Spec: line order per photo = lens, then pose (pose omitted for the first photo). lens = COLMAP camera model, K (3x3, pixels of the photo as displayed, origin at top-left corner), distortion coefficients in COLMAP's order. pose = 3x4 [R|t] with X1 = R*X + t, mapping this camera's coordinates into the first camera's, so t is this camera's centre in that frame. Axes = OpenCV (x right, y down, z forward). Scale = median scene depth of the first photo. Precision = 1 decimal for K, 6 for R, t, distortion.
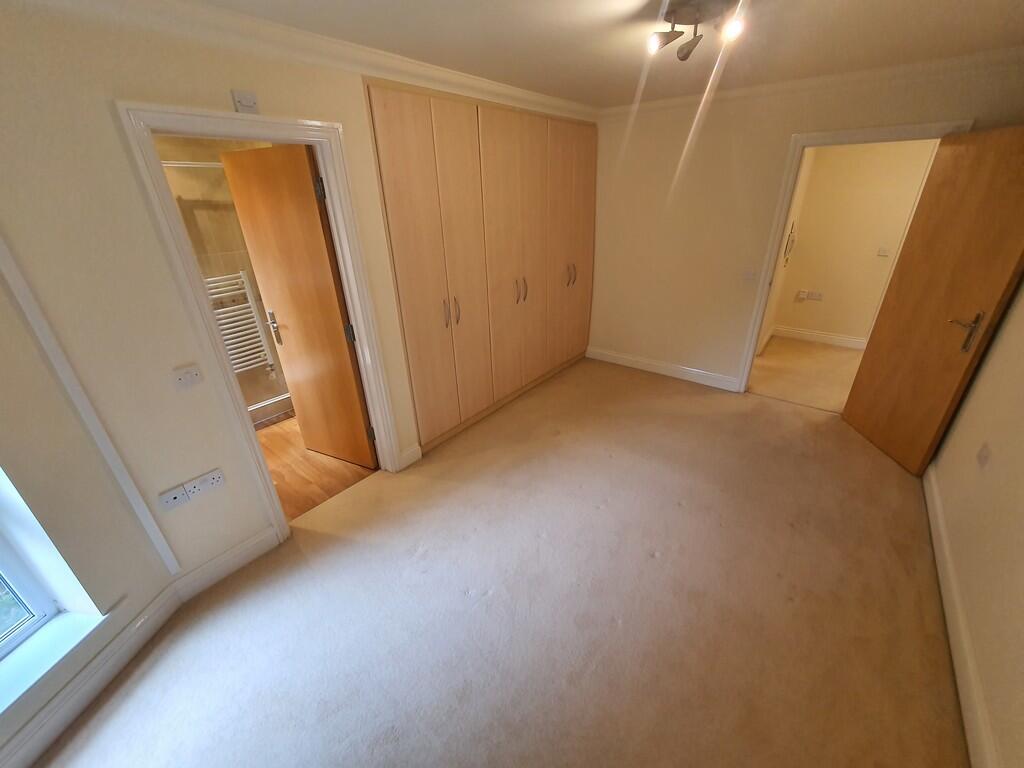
lens RADIAL K [[409.0, 0, 515.5], [0, 409.0, 382.8], [0, 0, 1]] dist [-0.001051, -0.000014]
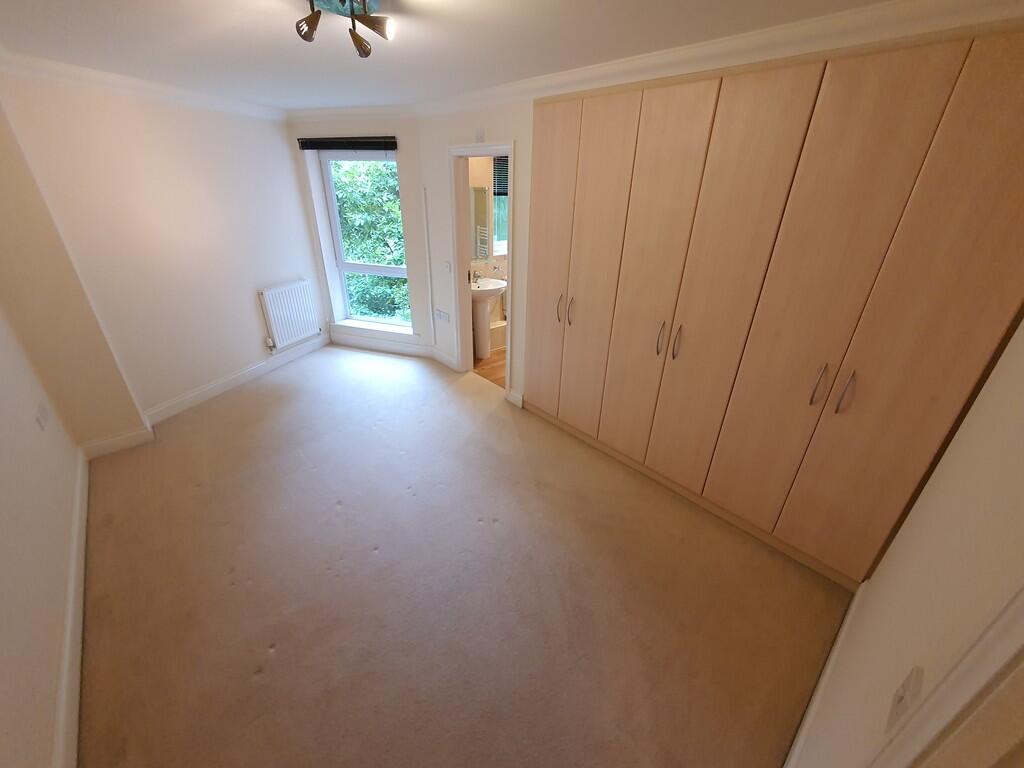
lens RADIAL K [[409.0, 0, 511.6], [0, 409.0, 386.0], [0, 0, 1]] dist [-0.001051, -0.000014]
pose [[-0.189521, 0.451805, -0.871754, 1.027763], [-0.430516, 0.759713, 0.487332, -0.571028], [0.882461, 0.467663, 0.050528, 1.119811]]
